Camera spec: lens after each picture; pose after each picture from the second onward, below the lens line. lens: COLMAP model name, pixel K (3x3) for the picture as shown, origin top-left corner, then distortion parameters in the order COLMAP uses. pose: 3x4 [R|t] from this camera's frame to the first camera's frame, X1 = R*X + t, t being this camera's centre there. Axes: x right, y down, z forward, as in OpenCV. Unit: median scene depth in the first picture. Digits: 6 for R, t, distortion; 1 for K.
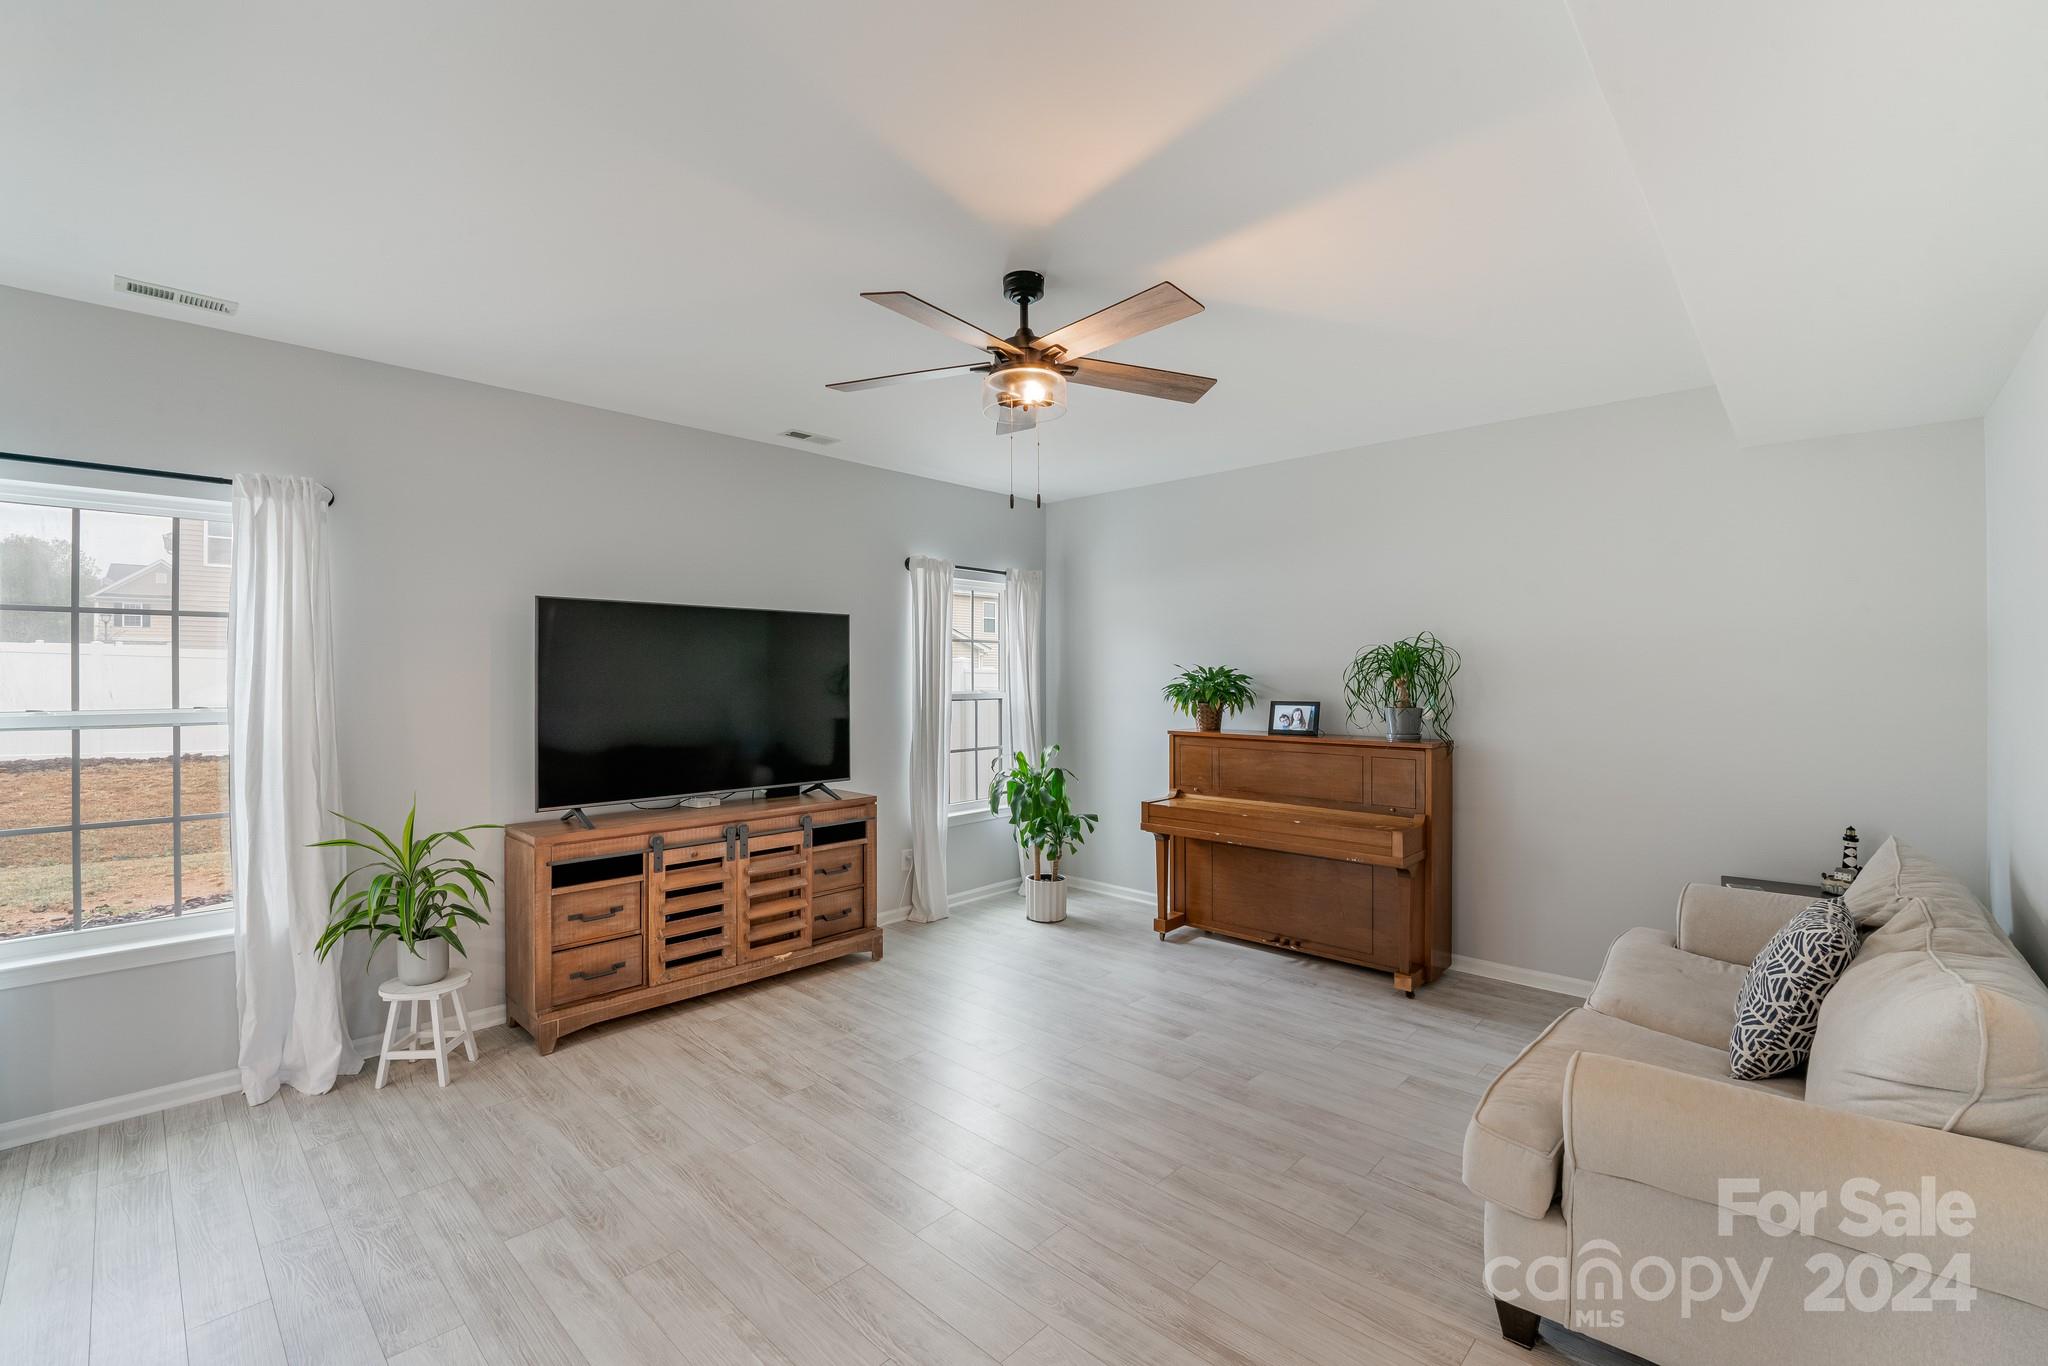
lens RADIAL K [[870.3, 0, 1024.0], [0, 870.3, 683.0], [0, 0, 1]] dist [-0.001518, -0.000371]
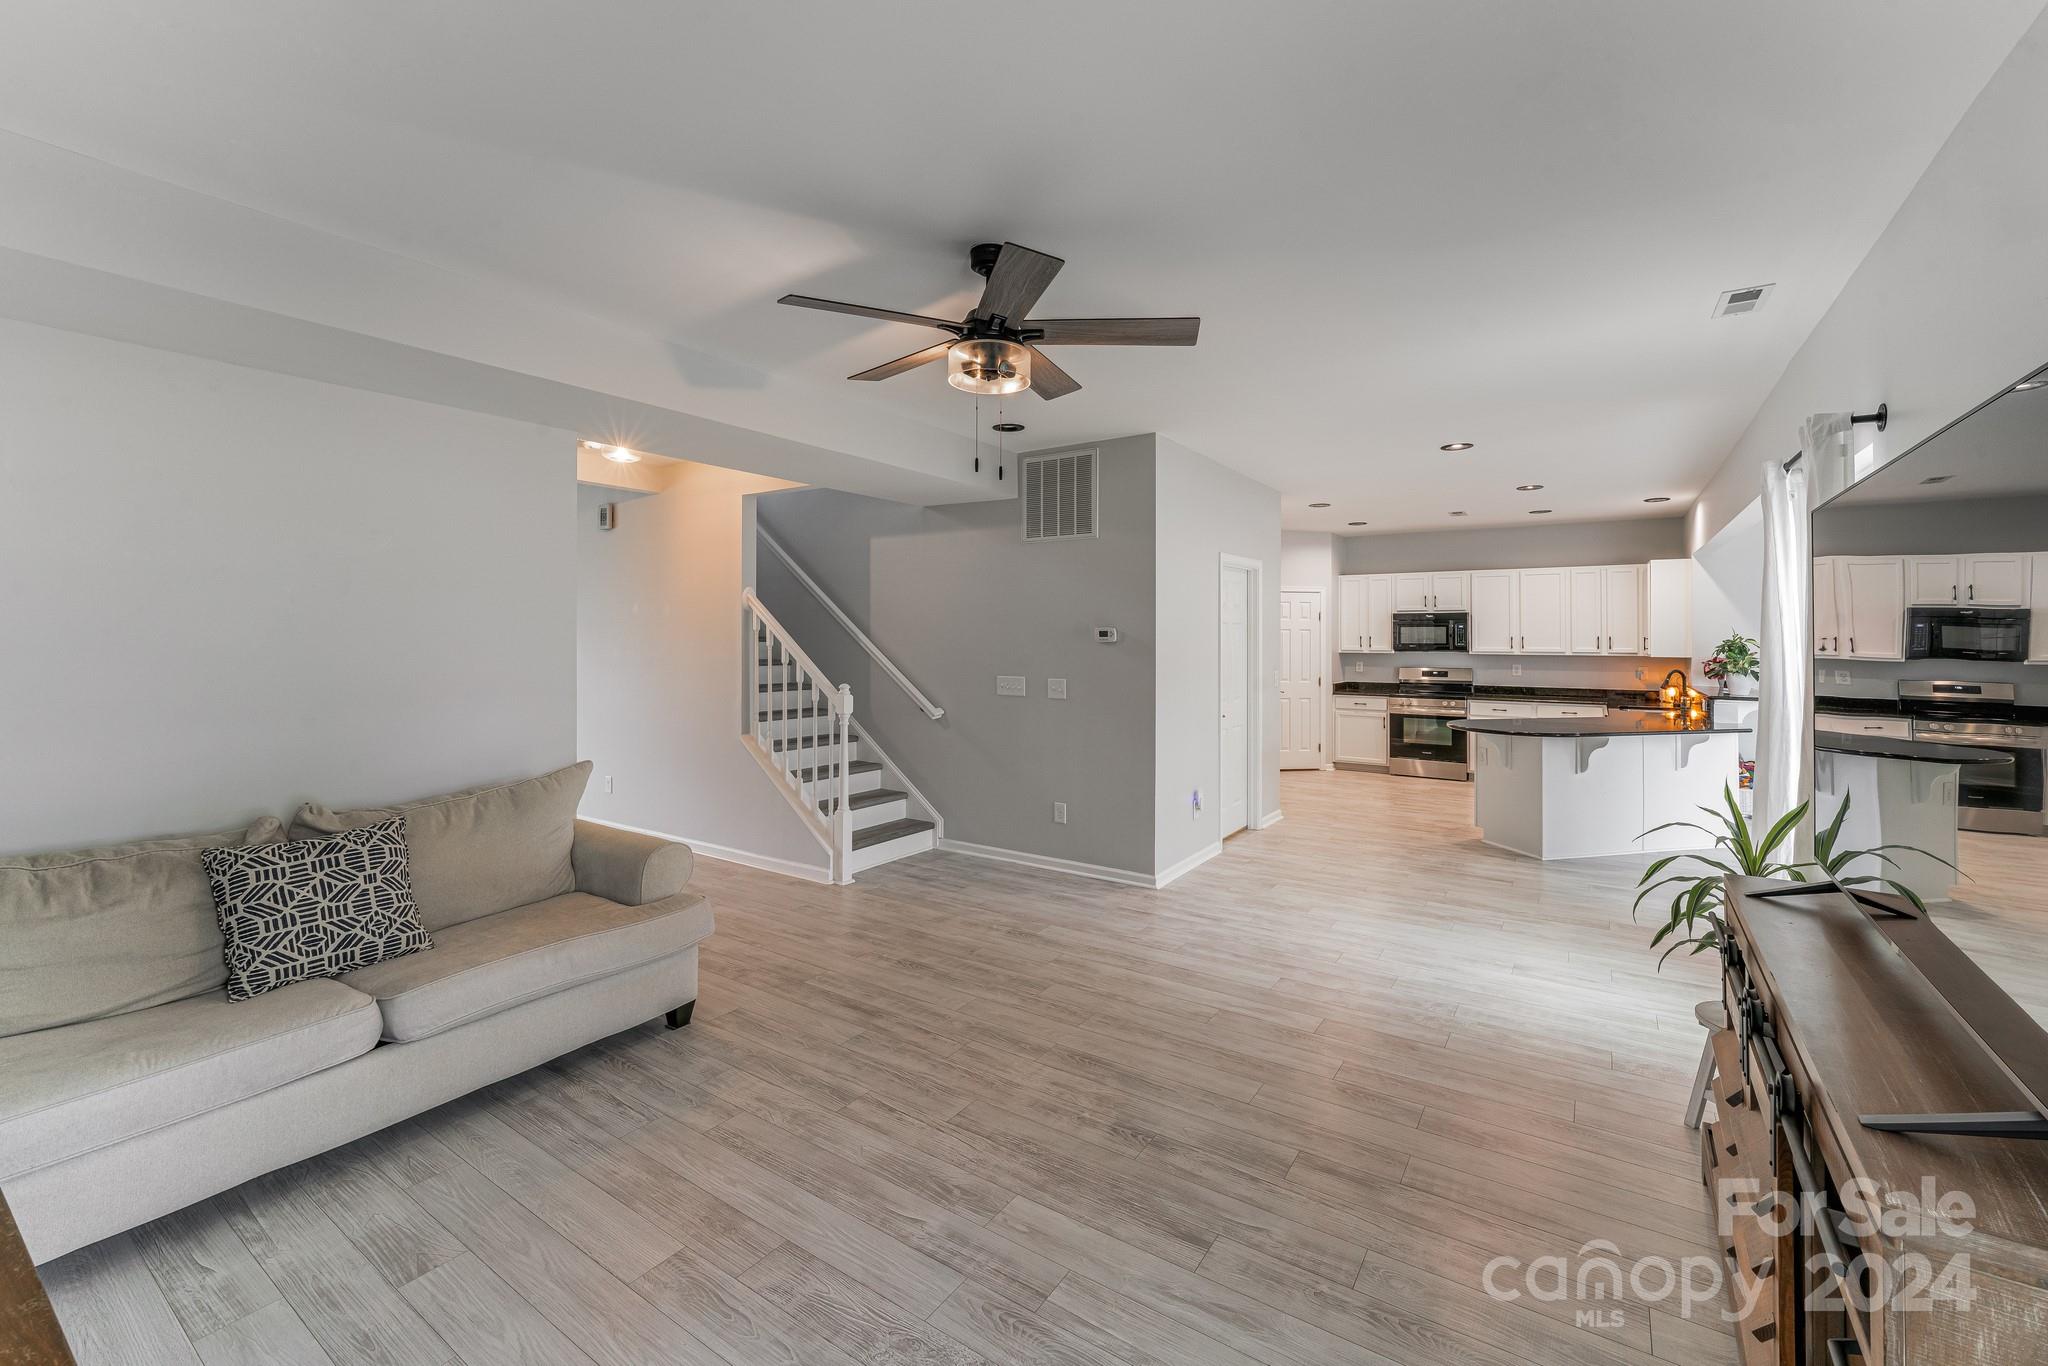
lens RADIAL K [[849.6, 0, 1022.3], [0, 849.6, 634.2], [0, 0, 1]] dist [-0.000213, -0.000065]
pose [[-0.987326, -0.001809, -0.158694, 0.088111], [-0.002125, 0.999996, 0.001819, -0.010974], [0.158690, 0.002133, -0.987326, 1.422966]]
